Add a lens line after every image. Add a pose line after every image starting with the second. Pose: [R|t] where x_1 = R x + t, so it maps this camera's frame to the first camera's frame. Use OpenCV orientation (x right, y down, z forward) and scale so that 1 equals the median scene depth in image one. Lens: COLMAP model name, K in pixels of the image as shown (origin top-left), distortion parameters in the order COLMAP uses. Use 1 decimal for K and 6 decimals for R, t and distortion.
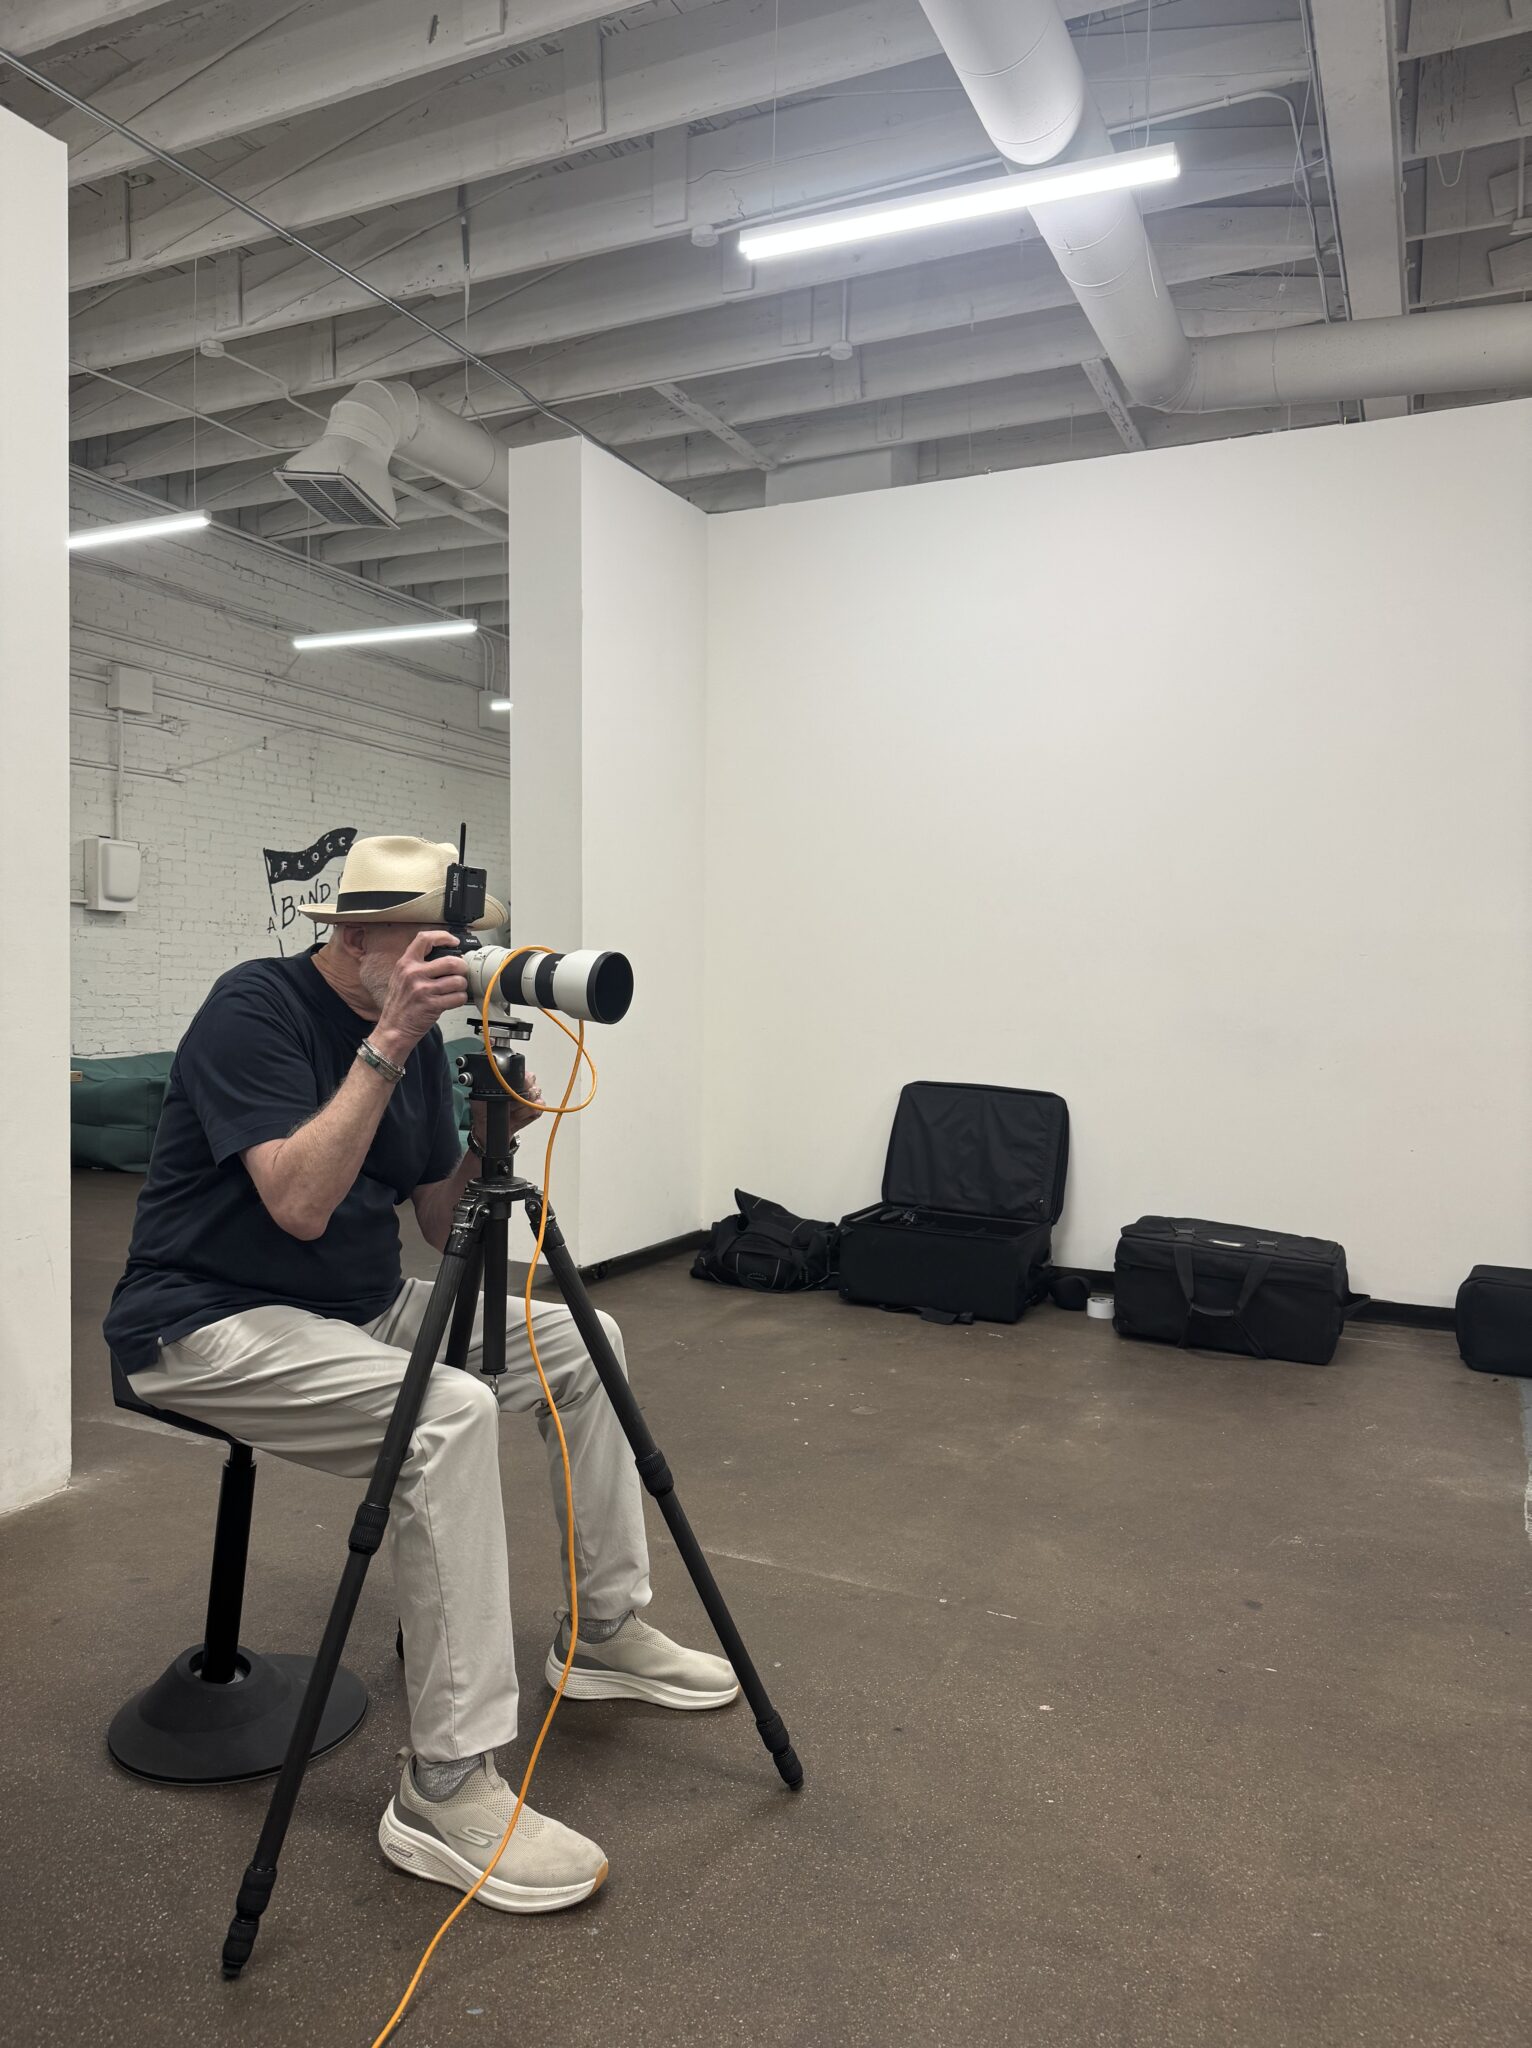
lens RADIAL K [[1420.5, 0, 764.7], [0, 1420.5, 1015.1], [0, 0, 1]] dist [0.018783, -0.013349]
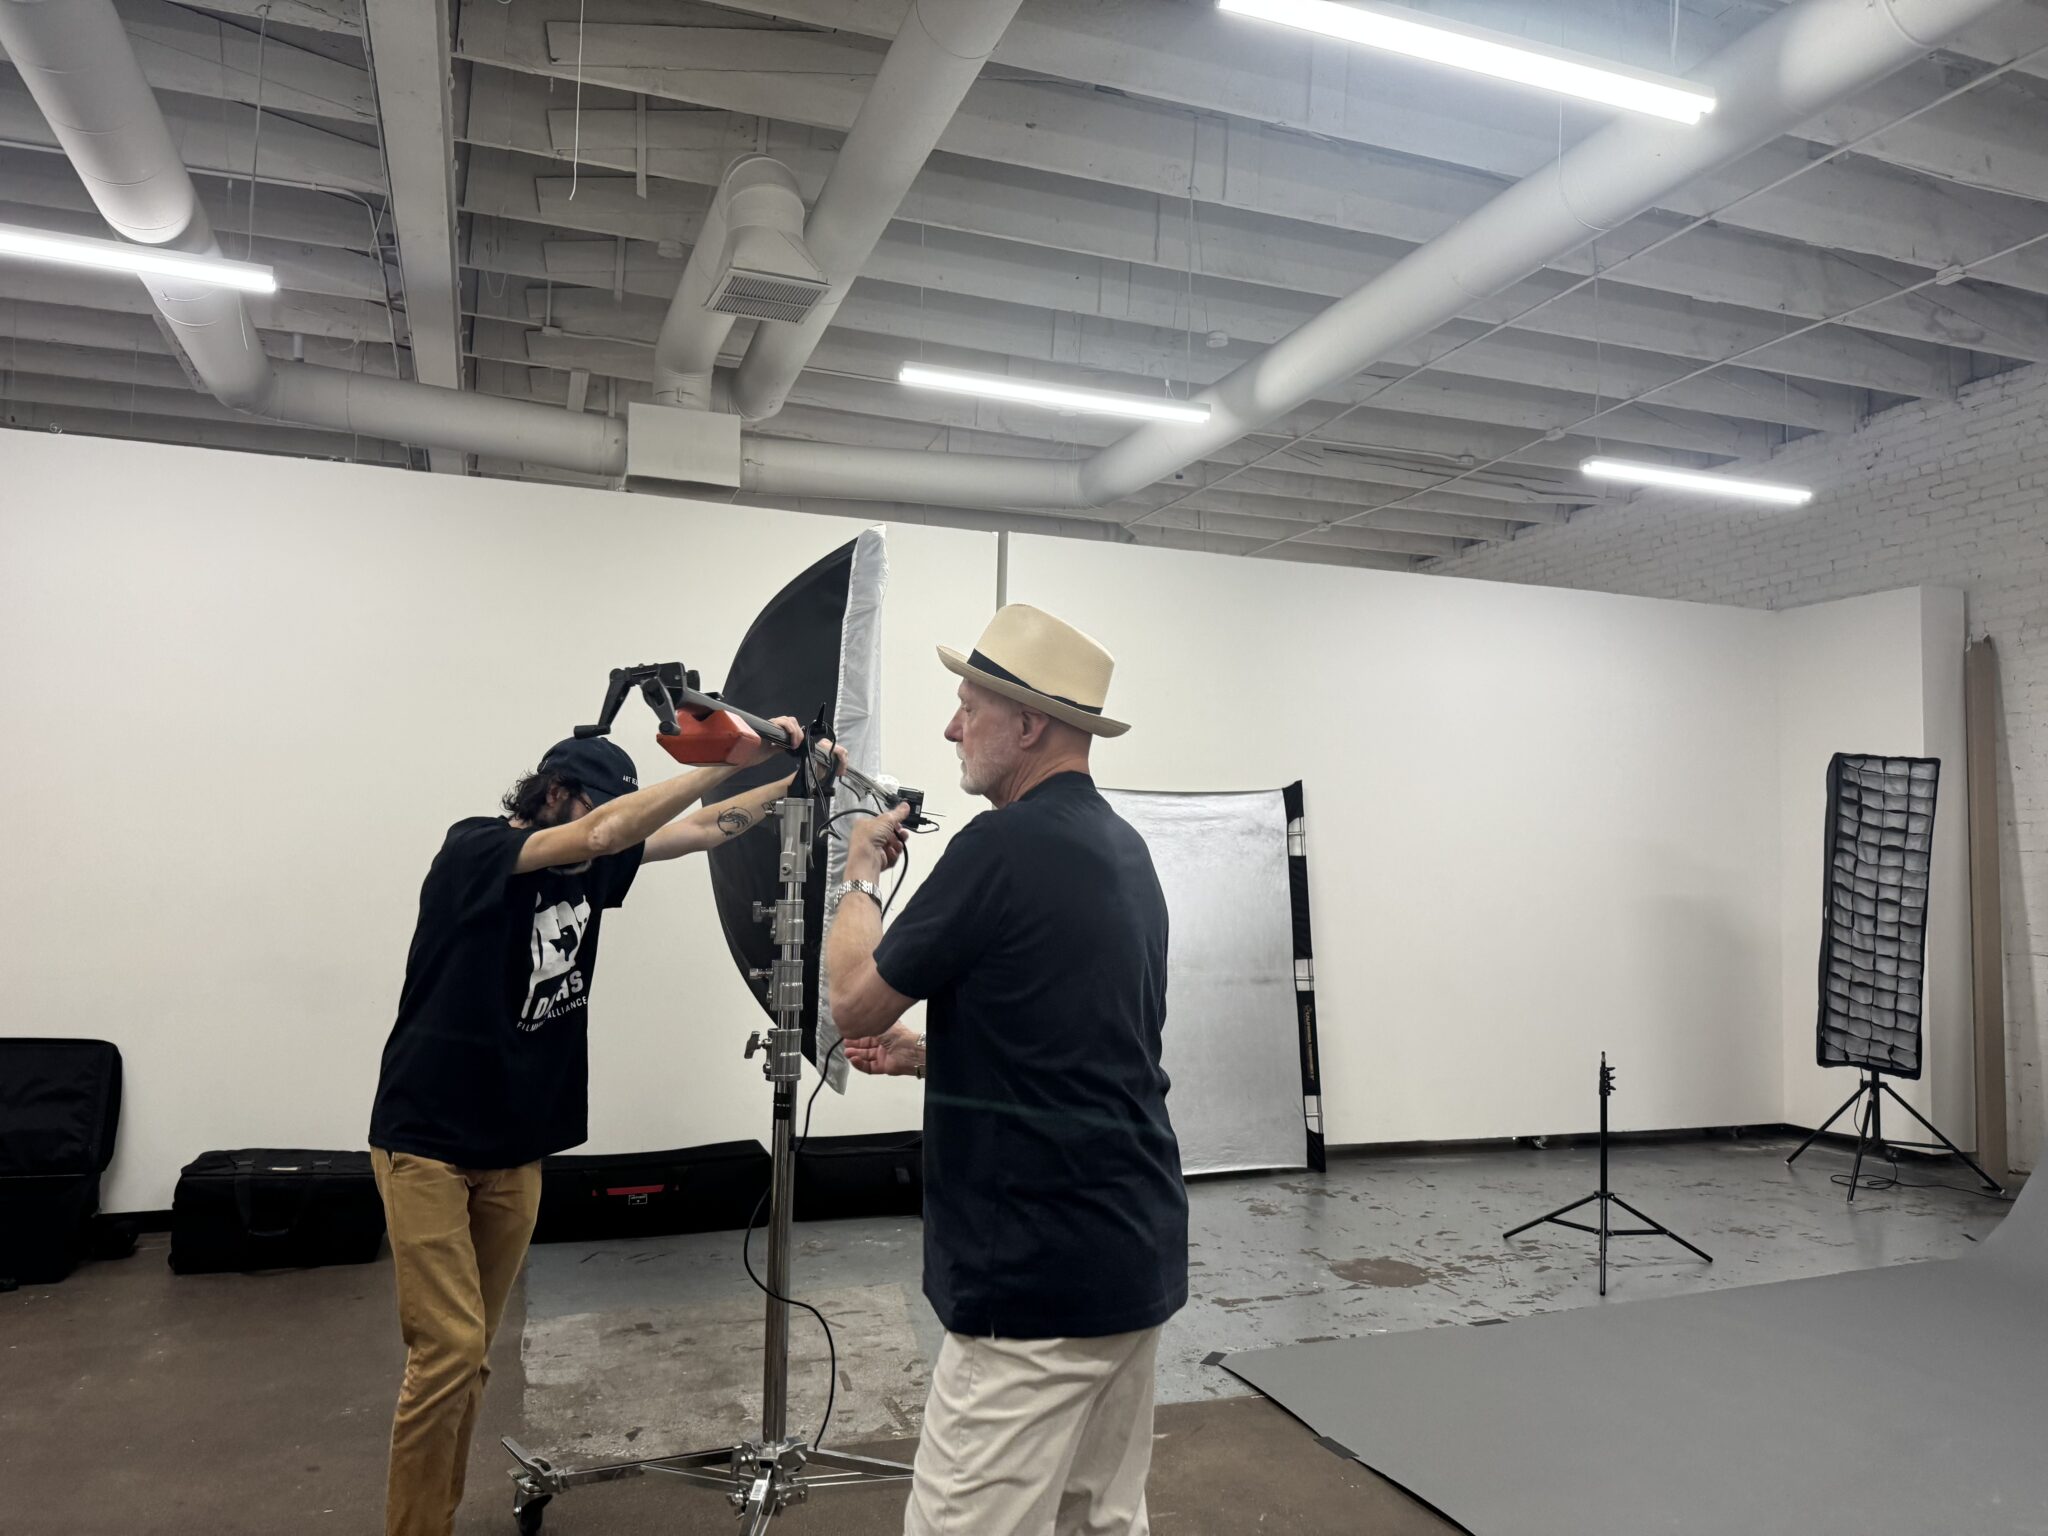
lens RADIAL K [[1420.5, 0, 1027.8], [0, 1420.5, 765.8], [0, 0, 1]] dist [0.018783, -0.013349]
pose [[0.693046, 0.052710, 0.718963, -0.102919], [0.010394, 0.996489, -0.083076, -0.060189], [-0.720818, 0.065049, 0.690065, -0.235495]]
